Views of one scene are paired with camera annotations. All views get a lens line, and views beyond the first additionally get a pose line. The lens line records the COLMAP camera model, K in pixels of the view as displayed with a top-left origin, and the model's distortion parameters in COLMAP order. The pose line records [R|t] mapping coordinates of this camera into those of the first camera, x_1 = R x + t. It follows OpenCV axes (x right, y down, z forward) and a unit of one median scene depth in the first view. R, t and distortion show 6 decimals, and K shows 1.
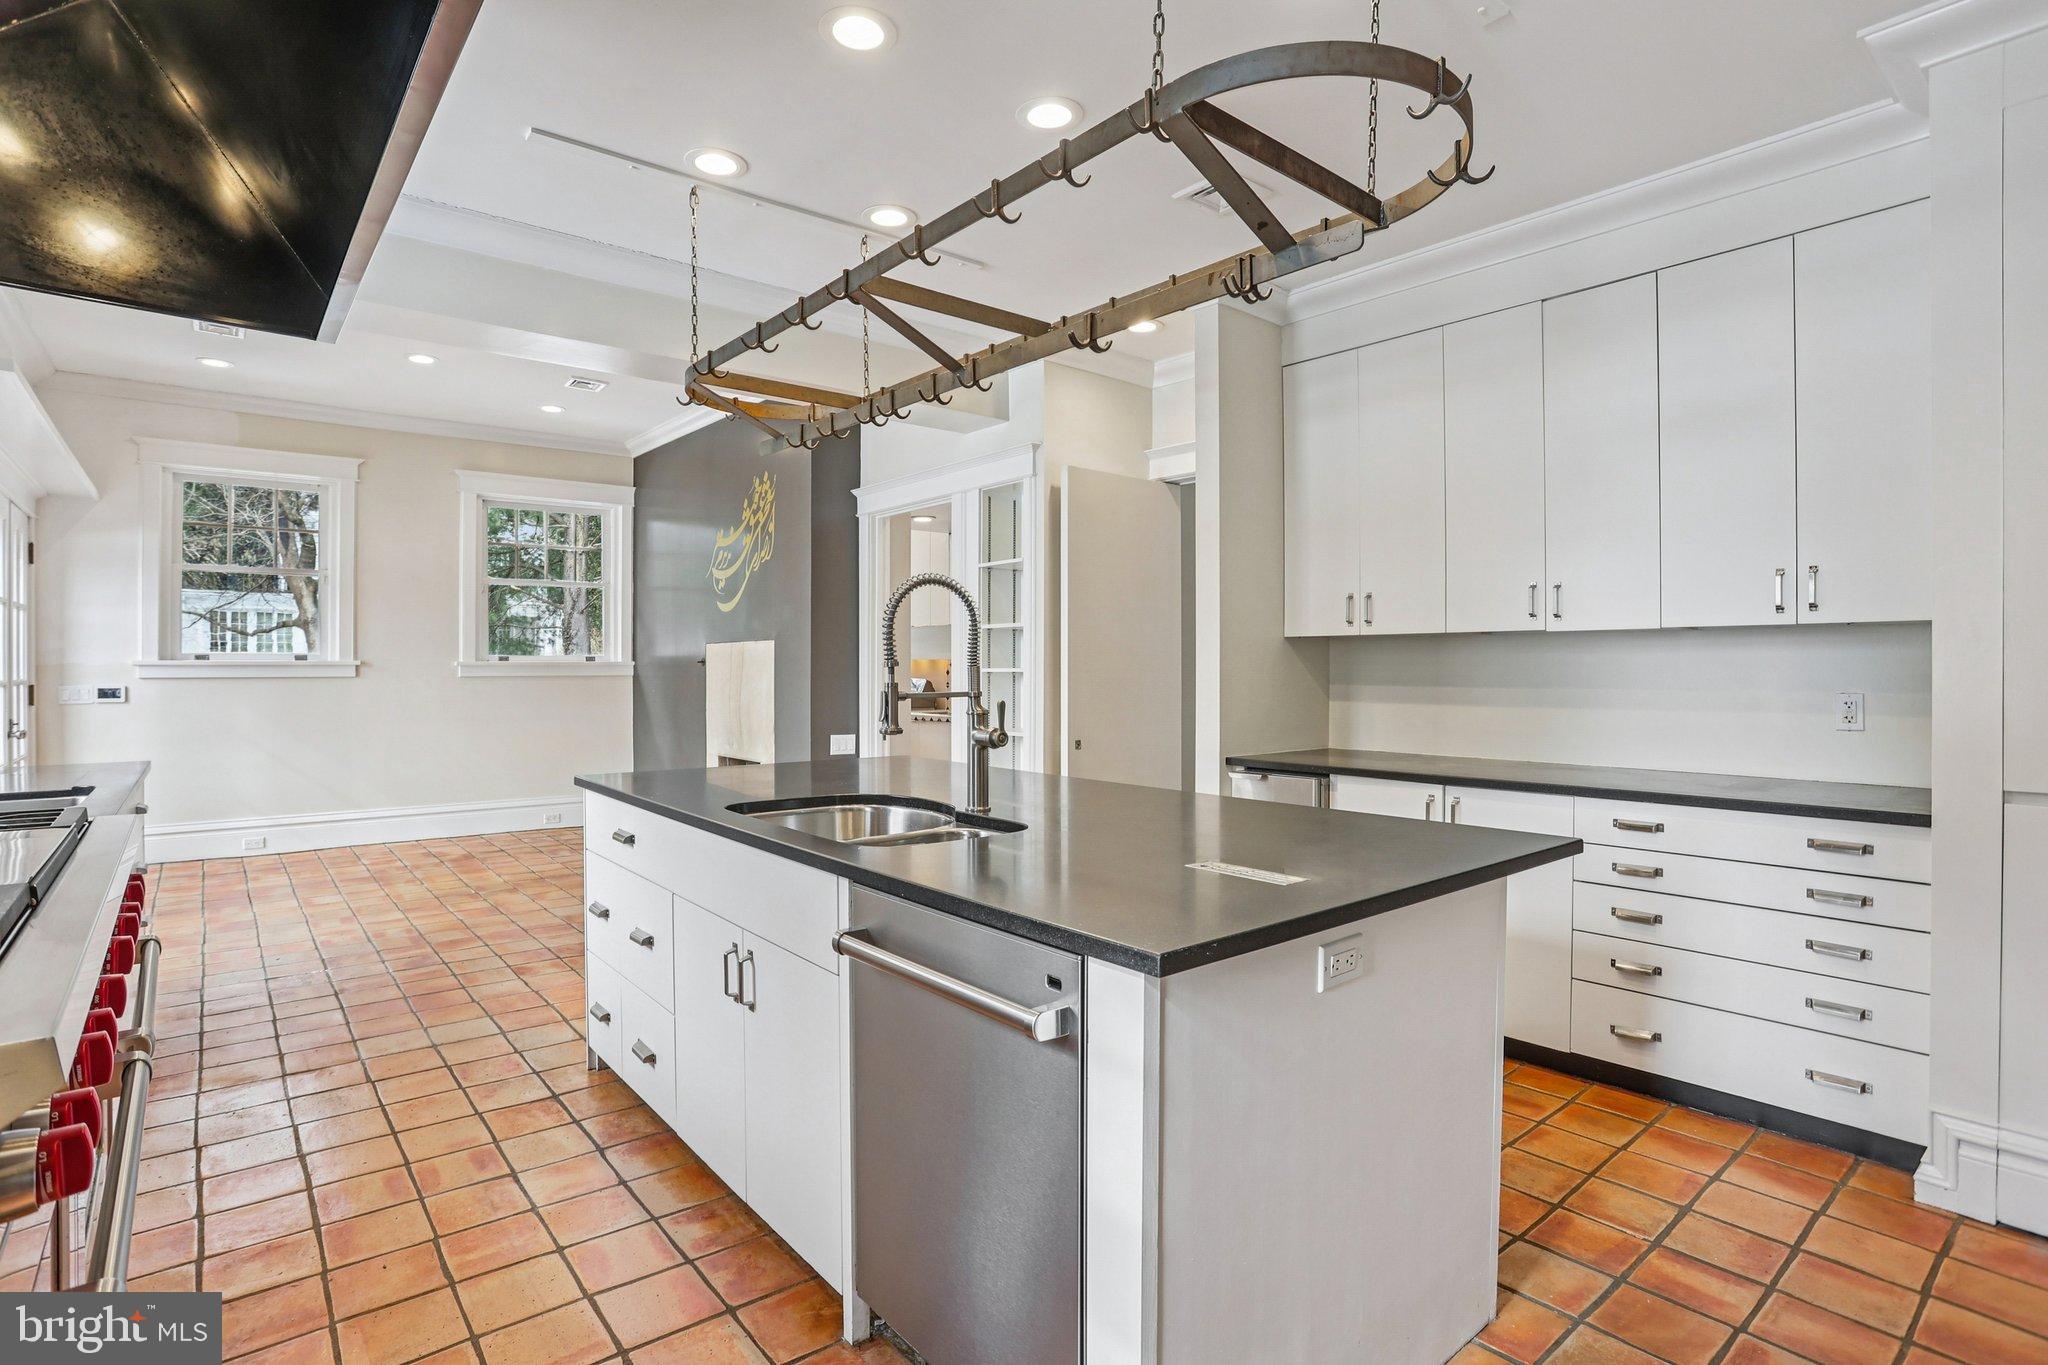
lens RADIAL K [[1007.1, 0, 1035.7], [0, 1007.1, 671.8], [0, 0, 1]] dist [0.004406, 0.000373]
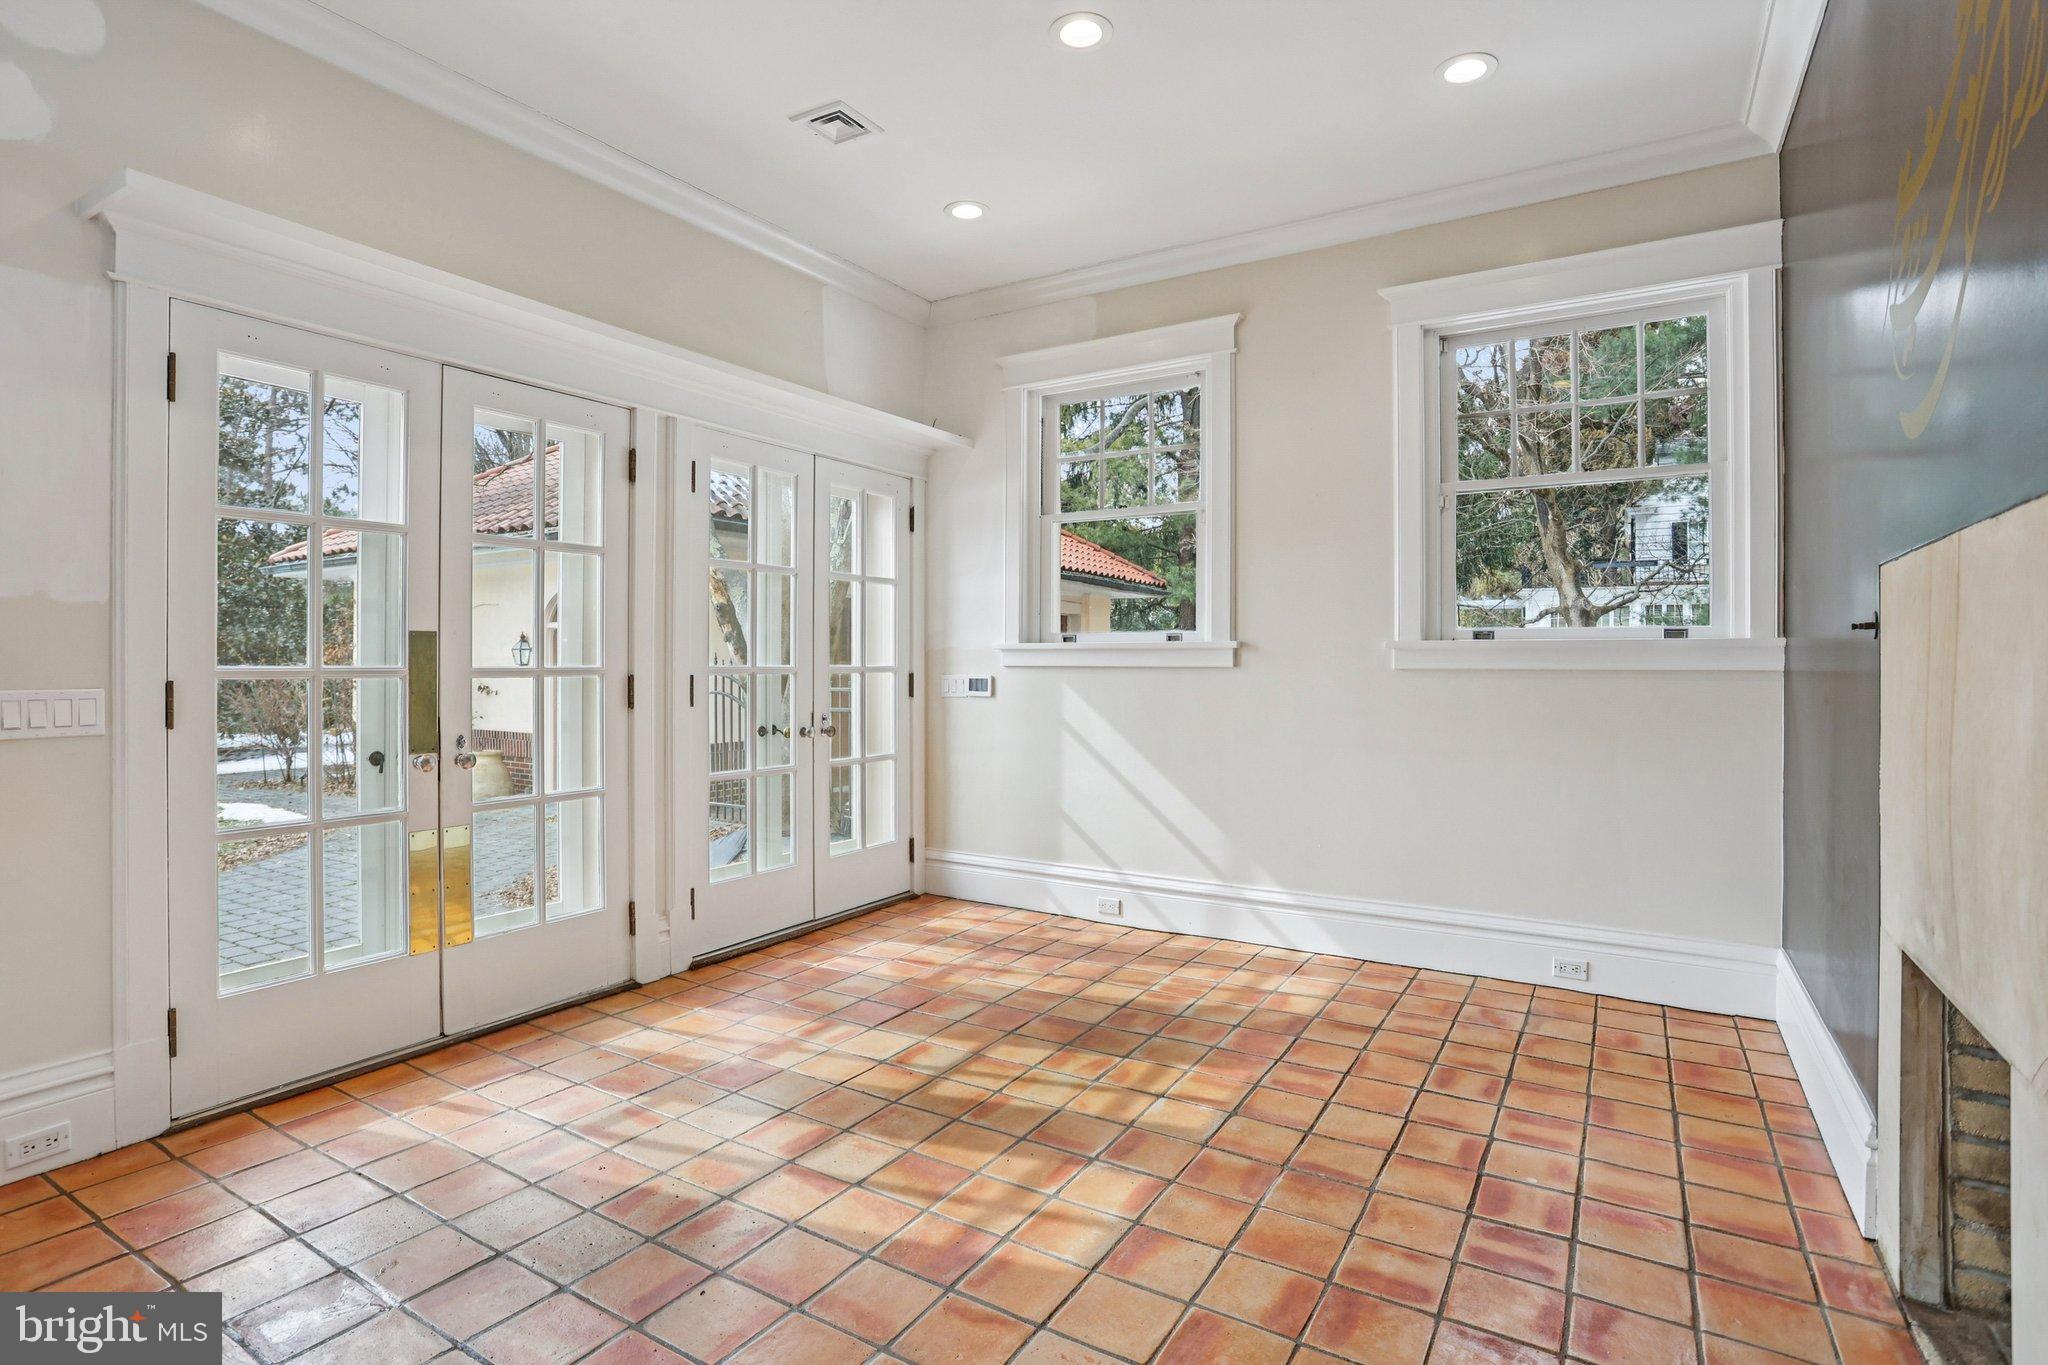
lens RADIAL K [[1007.1, 0, 1038.4], [0, 1007.1, 663.0], [0, 0, 1]] dist [0.004406, 0.000373]
pose [[0.340872, 0.001716, -0.940108, -0.130114], [-0.005992, 0.999982, -0.000347, 0.003424], [0.940091, 0.005751, 0.340876, 0.674580]]
